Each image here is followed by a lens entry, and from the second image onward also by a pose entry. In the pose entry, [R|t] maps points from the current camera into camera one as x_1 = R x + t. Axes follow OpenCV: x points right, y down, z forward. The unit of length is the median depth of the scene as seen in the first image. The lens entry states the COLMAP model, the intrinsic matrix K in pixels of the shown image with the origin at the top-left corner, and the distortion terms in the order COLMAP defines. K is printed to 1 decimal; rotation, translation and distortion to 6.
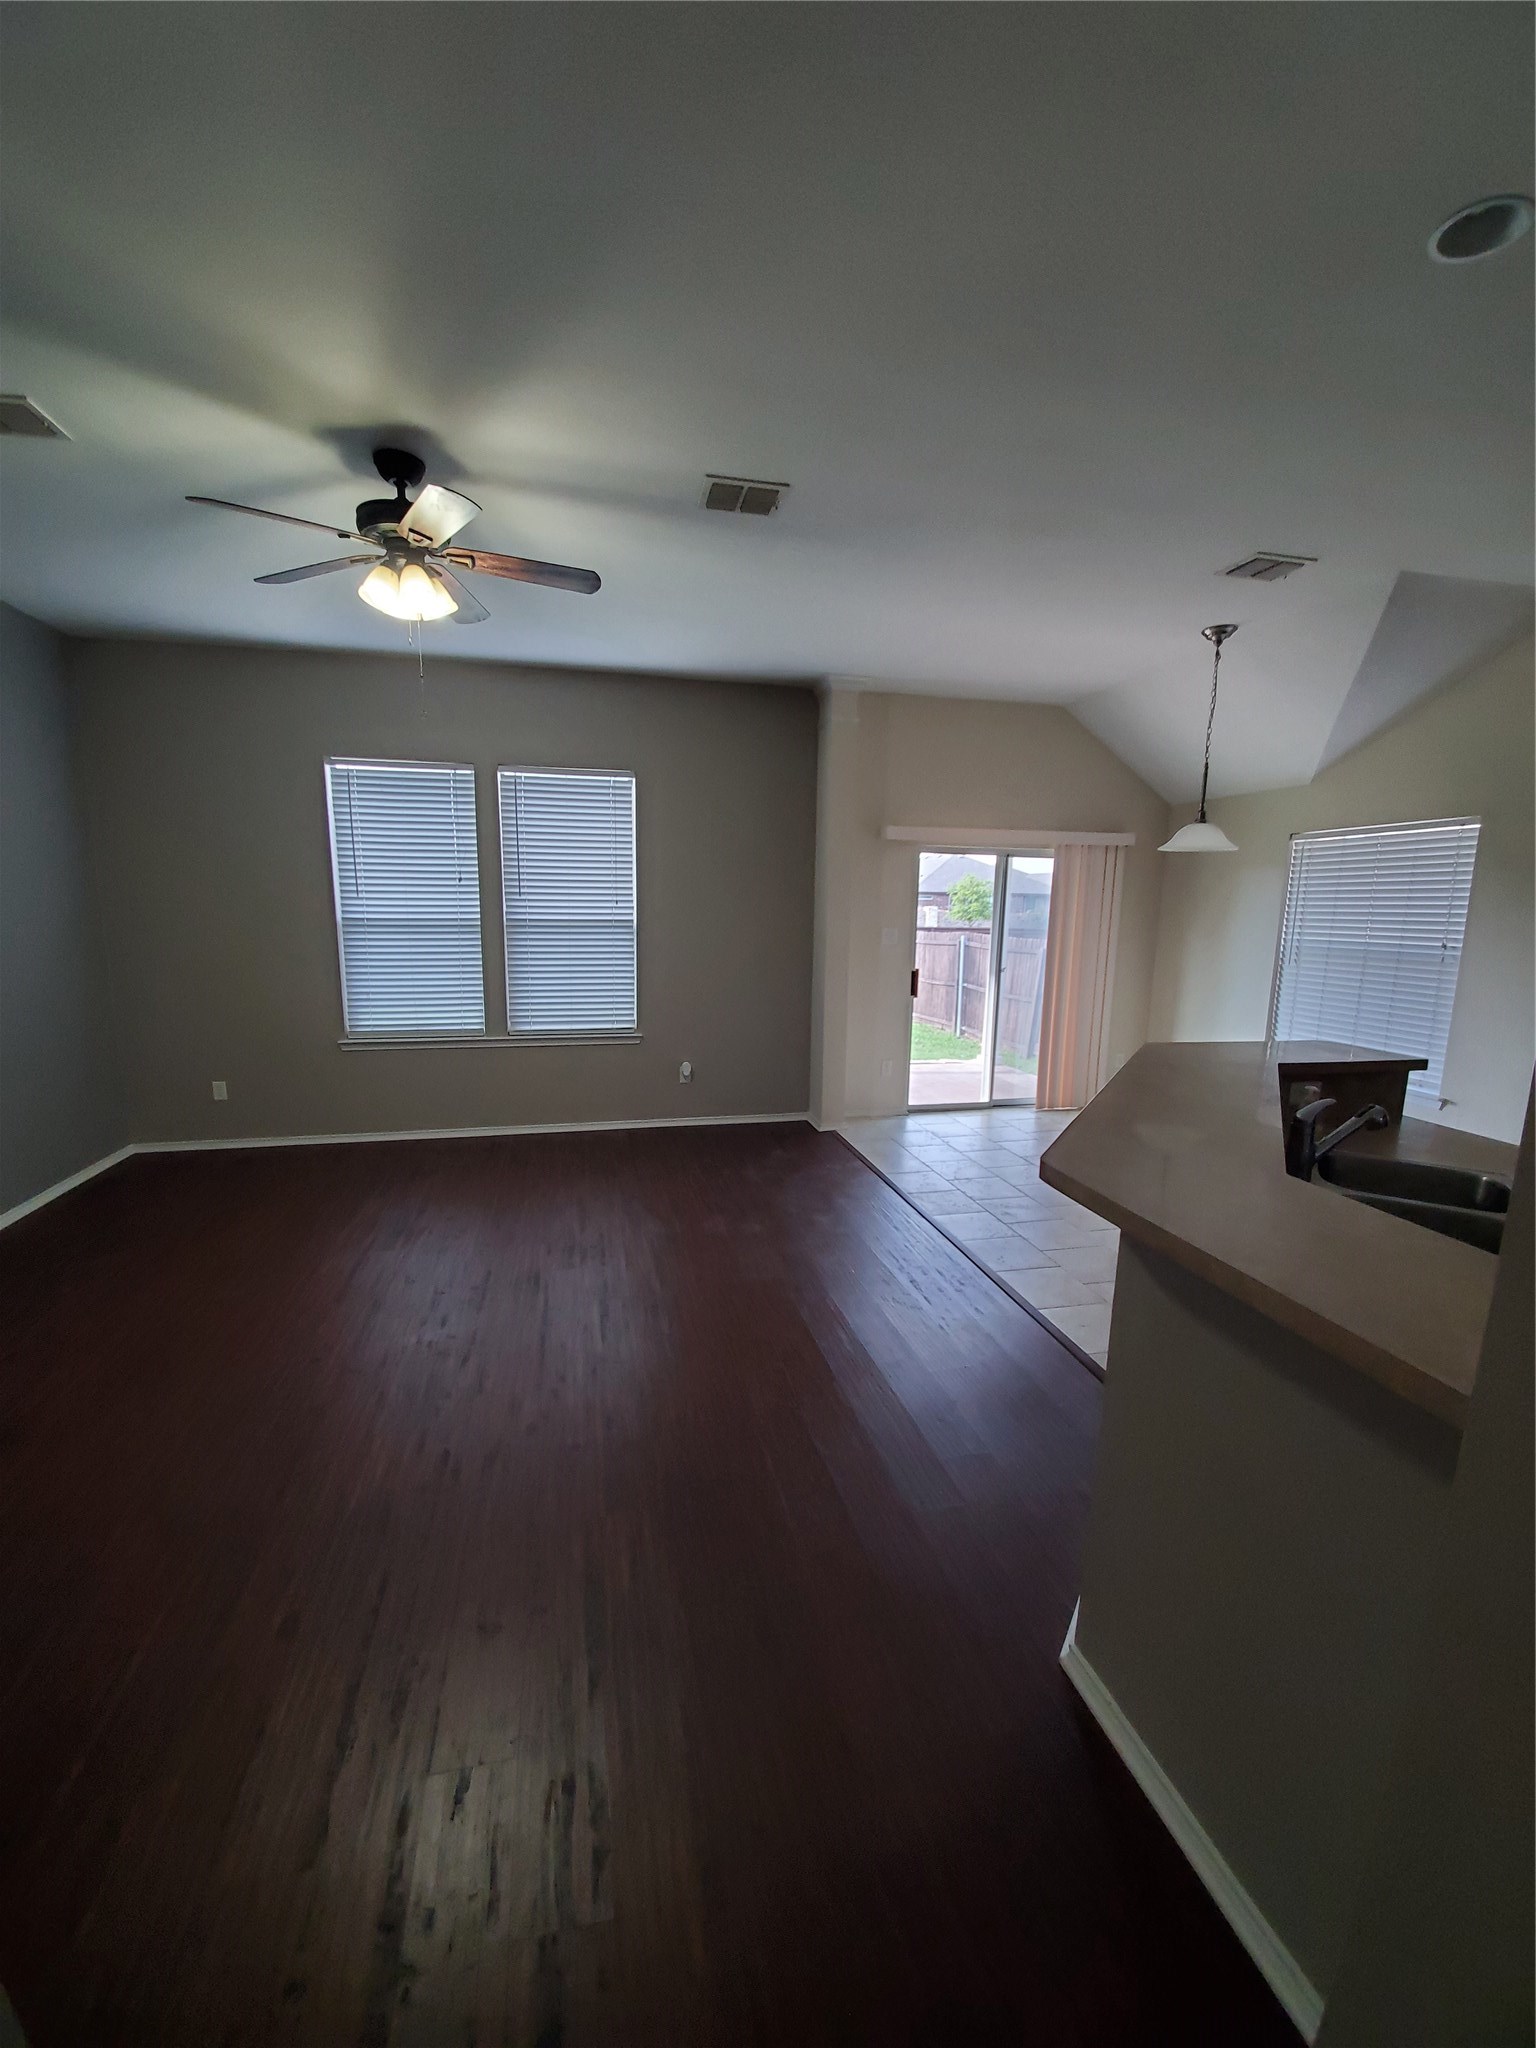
lens RADIAL K [[809.9, 0, 761.3], [0, 809.9, 1041.6], [0, 0, 1]] dist [0.003742, -0.009806]
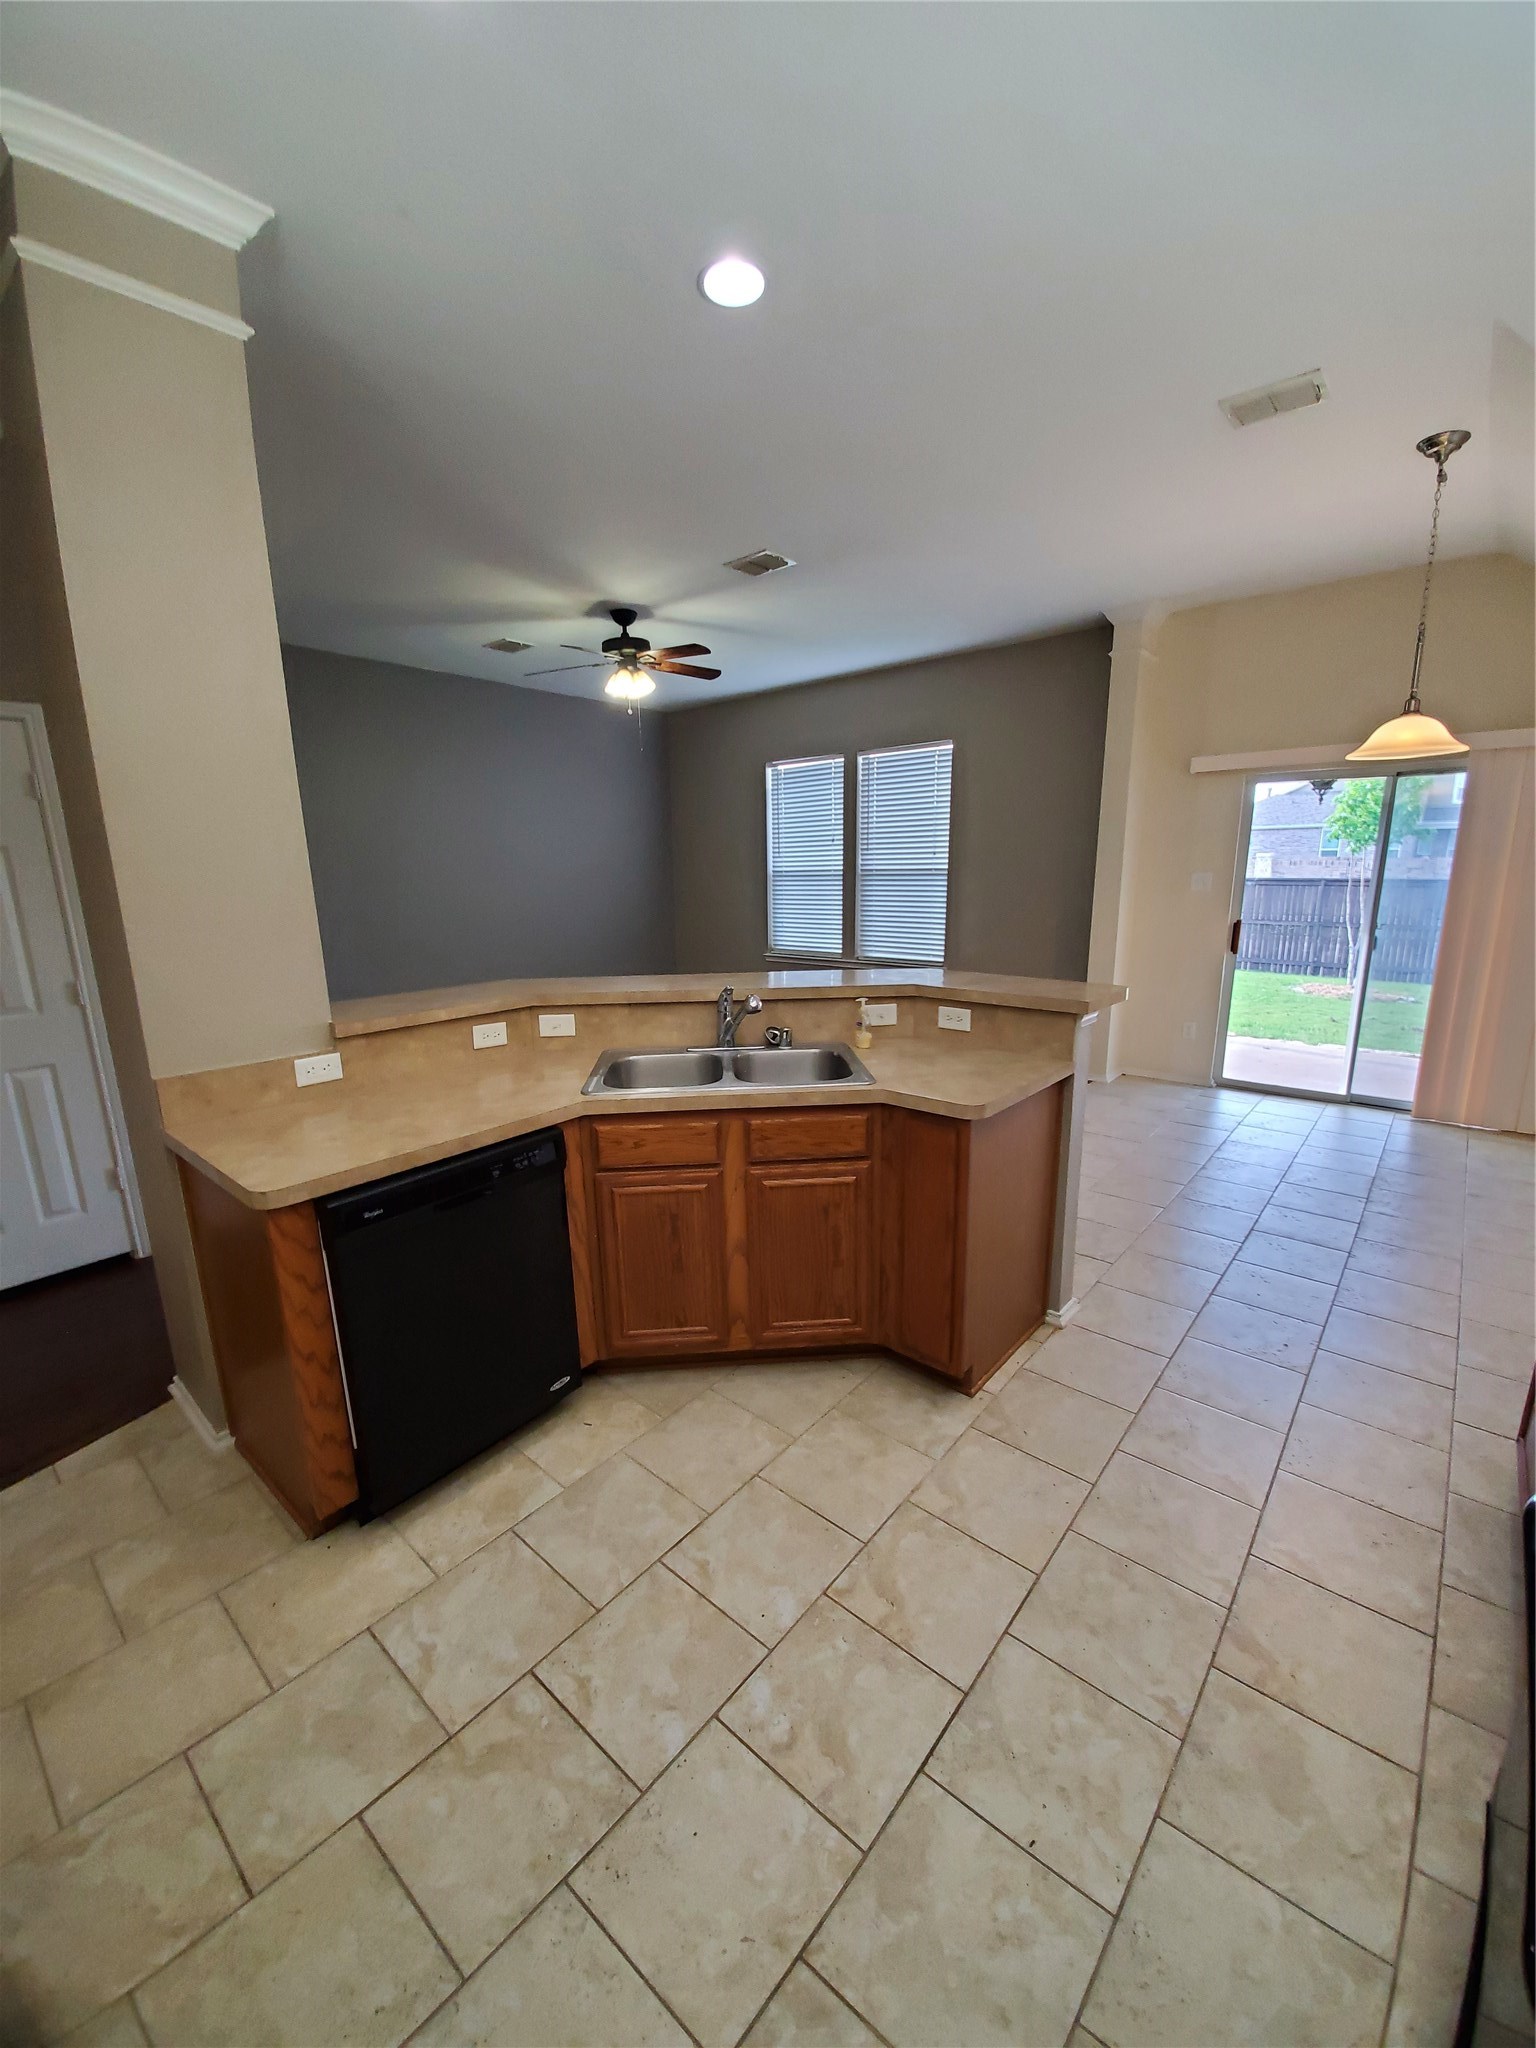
lens RADIAL K [[809.9, 0, 757.2], [0, 809.9, 1045.7], [0, 0, 1]] dist [0.003742, -0.009806]
pose [[0.589000, 0.153439, -0.793433, 0.682237], [-0.111713, 0.987843, 0.108106, 0.007529], [0.800375, 0.024963, 0.598980, 0.089523]]
